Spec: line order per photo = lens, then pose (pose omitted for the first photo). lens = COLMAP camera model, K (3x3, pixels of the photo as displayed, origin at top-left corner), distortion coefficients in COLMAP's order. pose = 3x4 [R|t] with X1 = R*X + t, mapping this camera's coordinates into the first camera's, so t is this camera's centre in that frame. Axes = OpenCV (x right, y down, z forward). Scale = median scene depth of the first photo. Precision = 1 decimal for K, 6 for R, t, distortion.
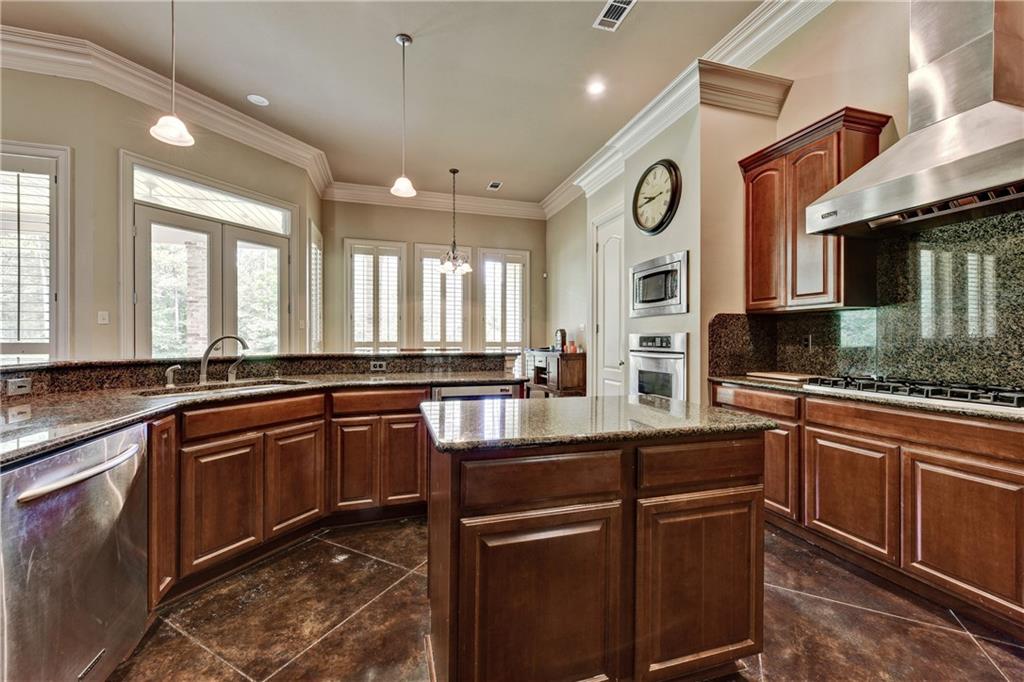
lens RADIAL K [[403.2, 0, 509.5], [0, 403.2, 340.1], [0, 0, 1]] dist [0.017868, 0.000175]
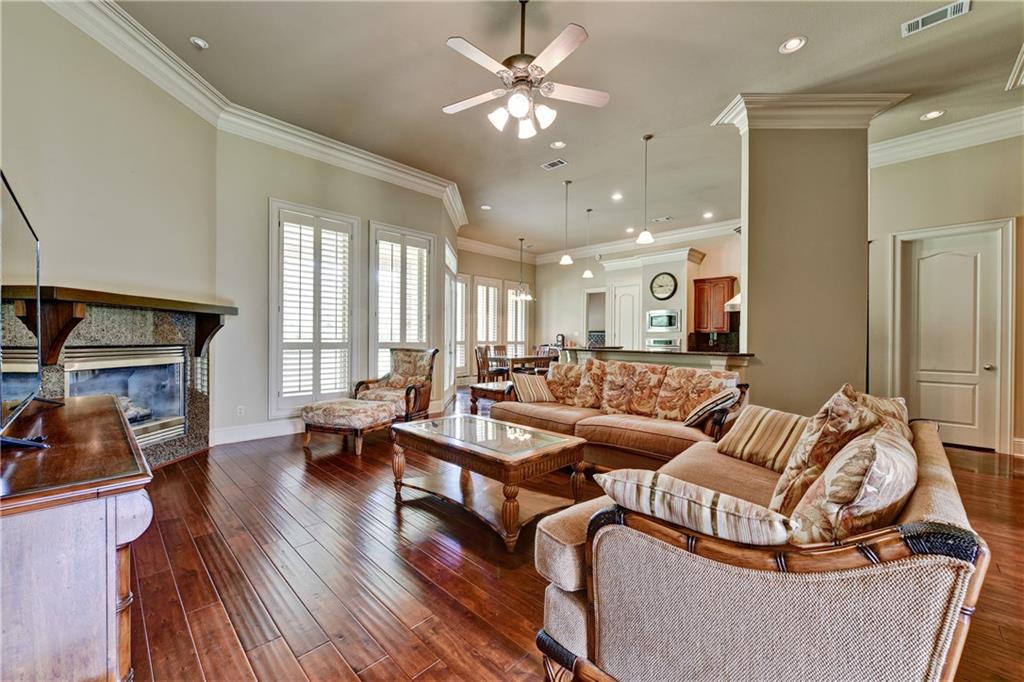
lens RADIAL K [[403.2, 0, 516.6], [0, 403.2, 339.8], [0, 0, 1]] dist [0.017868, 0.000175]
pose [[0.870069, 0.002182, 0.492926, -0.990867], [-0.003191, 0.999994, 0.001204, -0.005546], [-0.492920, -0.002621, 0.870071, -0.447218]]
